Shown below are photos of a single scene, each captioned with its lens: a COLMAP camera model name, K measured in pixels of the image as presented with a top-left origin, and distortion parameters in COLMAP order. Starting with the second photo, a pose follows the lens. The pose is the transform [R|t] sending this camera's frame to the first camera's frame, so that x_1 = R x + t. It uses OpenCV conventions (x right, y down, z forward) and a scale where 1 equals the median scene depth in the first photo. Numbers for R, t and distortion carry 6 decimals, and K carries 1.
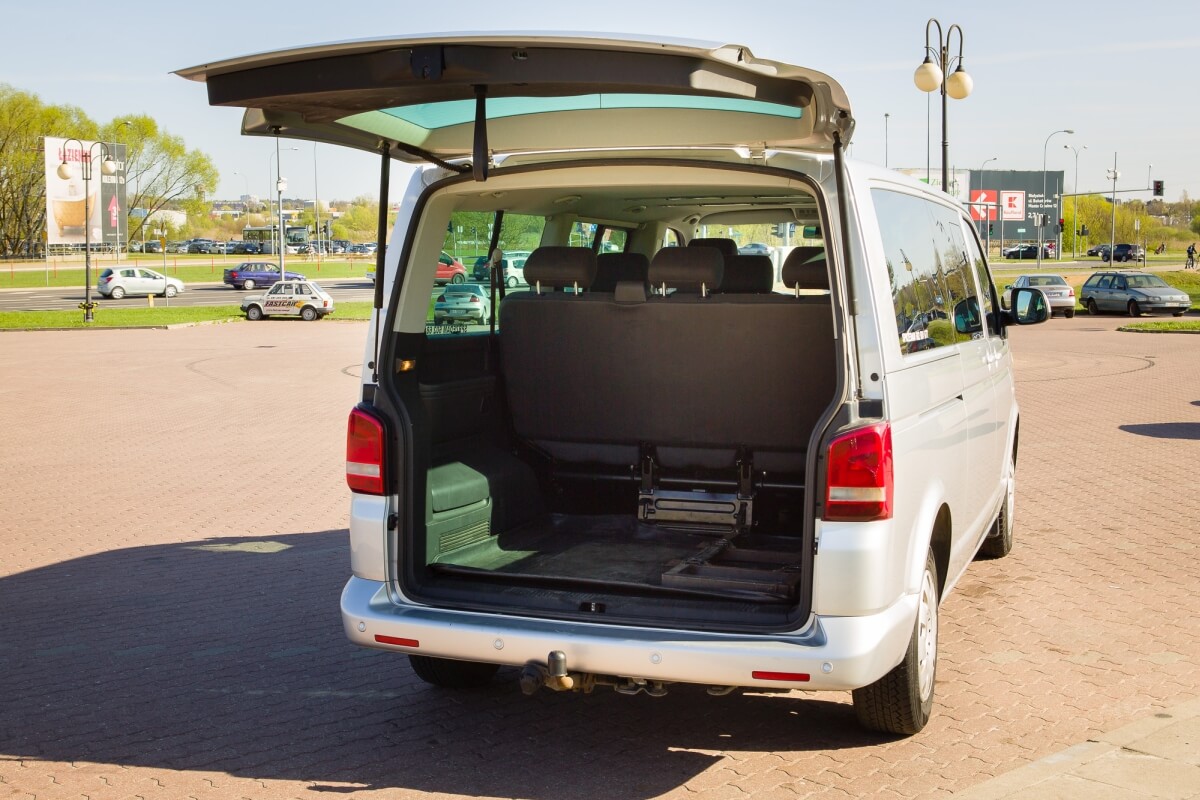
lens RADIAL K [[1505.8, 0, 600.0], [0, 1505.8, 400.0], [0, 0, 1]] dist [-0.041701, -0.034353]
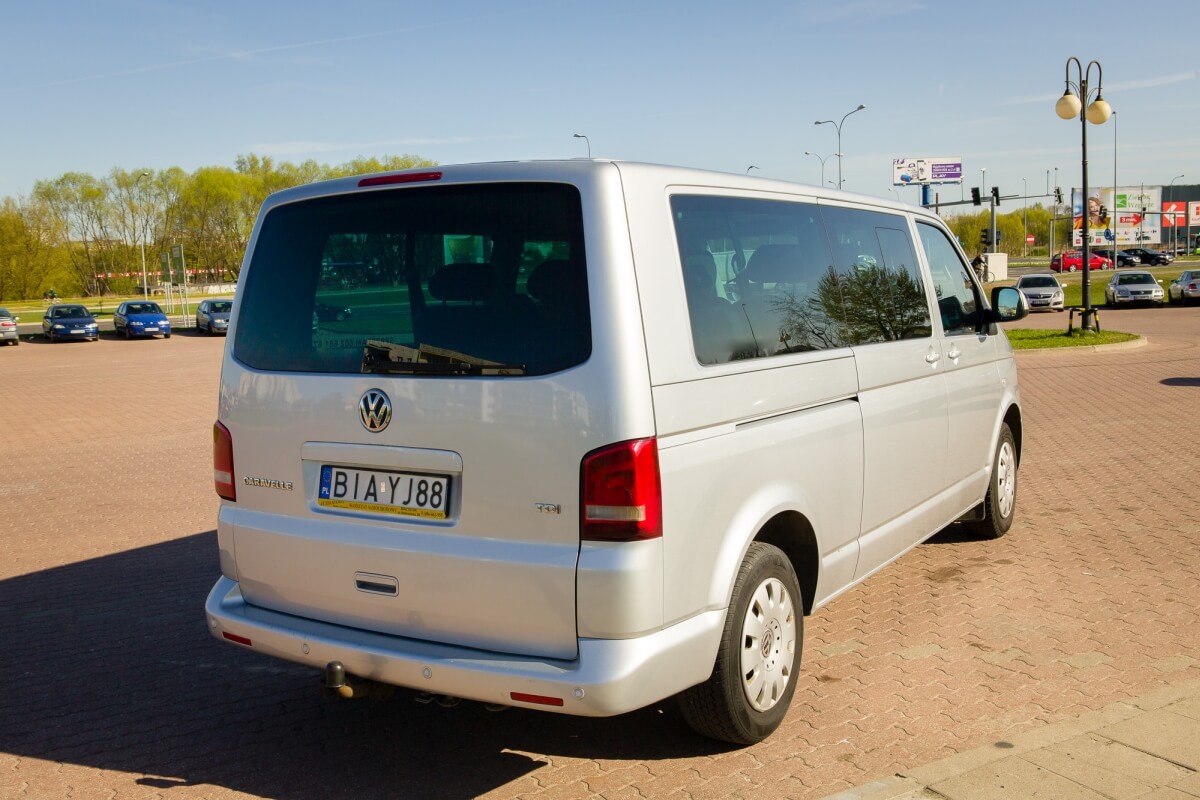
lens RADIAL K [[1165.6, 0, 599.9], [0, 1165.6, 385.9], [0, 0, 1]] dist [0.005185, 0.006934]
pose [[0.982817, -0.007502, -0.184432, 0.255260], [0.008546, 0.999952, 0.004867, -0.018963], [0.184386, -0.006359, 0.982833, 0.225599]]
